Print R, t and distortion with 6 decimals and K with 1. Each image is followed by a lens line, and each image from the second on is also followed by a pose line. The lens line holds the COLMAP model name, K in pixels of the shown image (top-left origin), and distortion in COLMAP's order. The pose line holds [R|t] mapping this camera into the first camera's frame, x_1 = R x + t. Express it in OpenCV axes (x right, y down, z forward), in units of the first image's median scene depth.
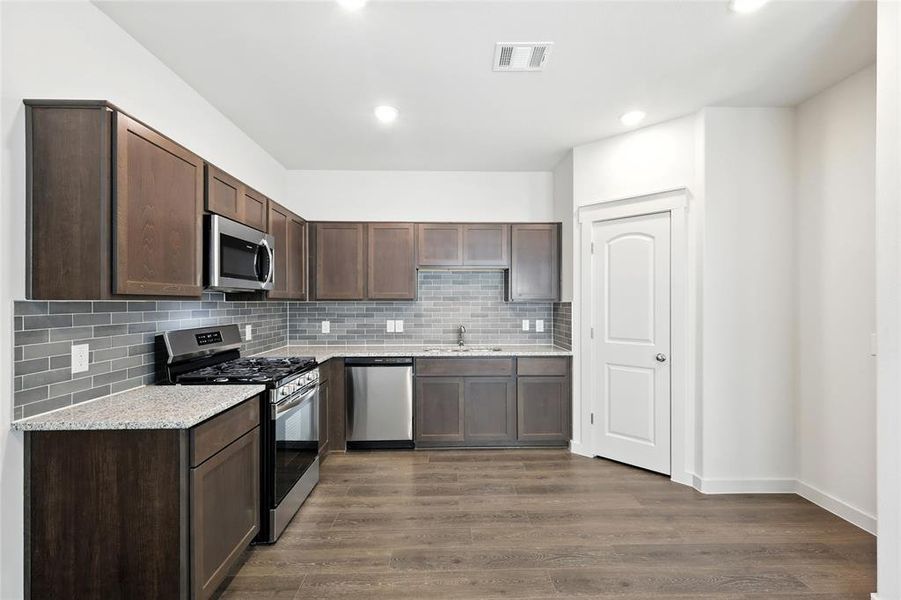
lens RADIAL K [[395.0, 0, 452.6], [0, 395.0, 300.6], [0, 0, 1]] dist [0.002324, 0.000604]
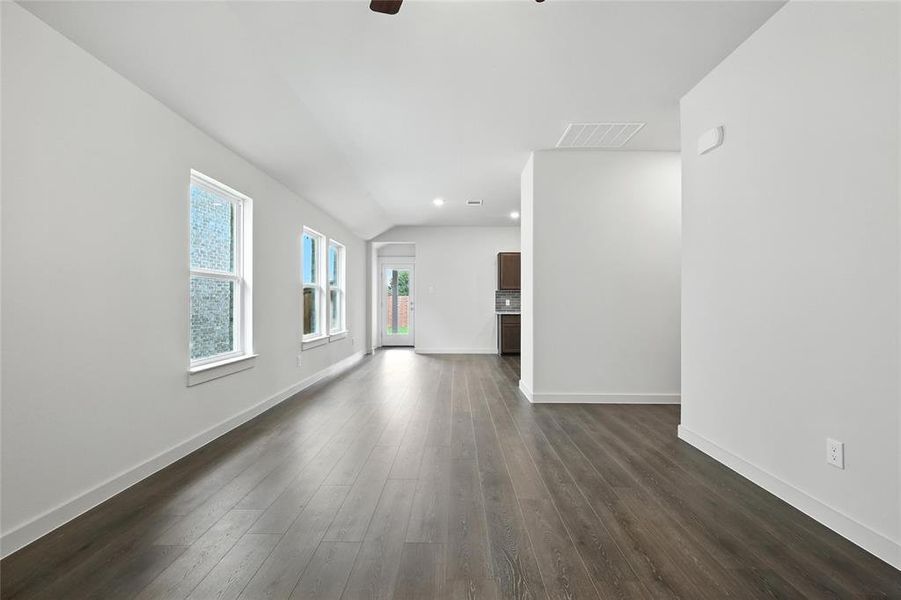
lens RADIAL K [[397.0, 0, 450.5], [0, 397.0, 300.0], [0, 0, 1]] dist [-0.000764, -0.000112]
pose [[-0.038990, -0.006777, -0.999217, 2.115838], [-0.001730, 0.999976, -0.006714, 0.080157], [0.999238, 0.001467, -0.039001, 0.267059]]
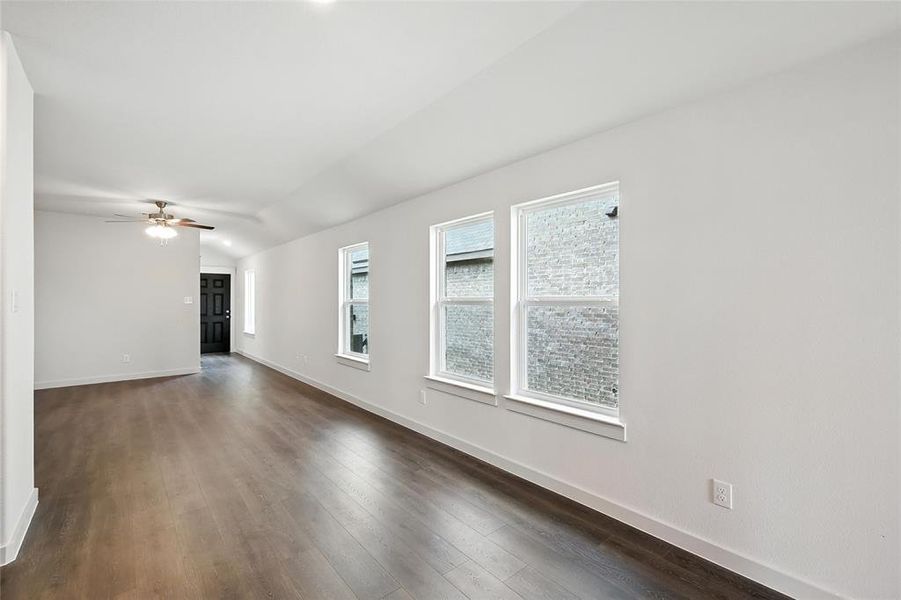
lens RADIAL K [[395.0, 0, 452.6], [0, 395.0, 300.6], [0, 0, 1]] dist [0.002324, 0.000604]
pose [[-0.623242, 0.000036, 0.782029, -0.374422], [0.001233, 0.999999, 0.000937, 0.000186], [-0.782028, 0.001549, -0.623241, 0.323659]]
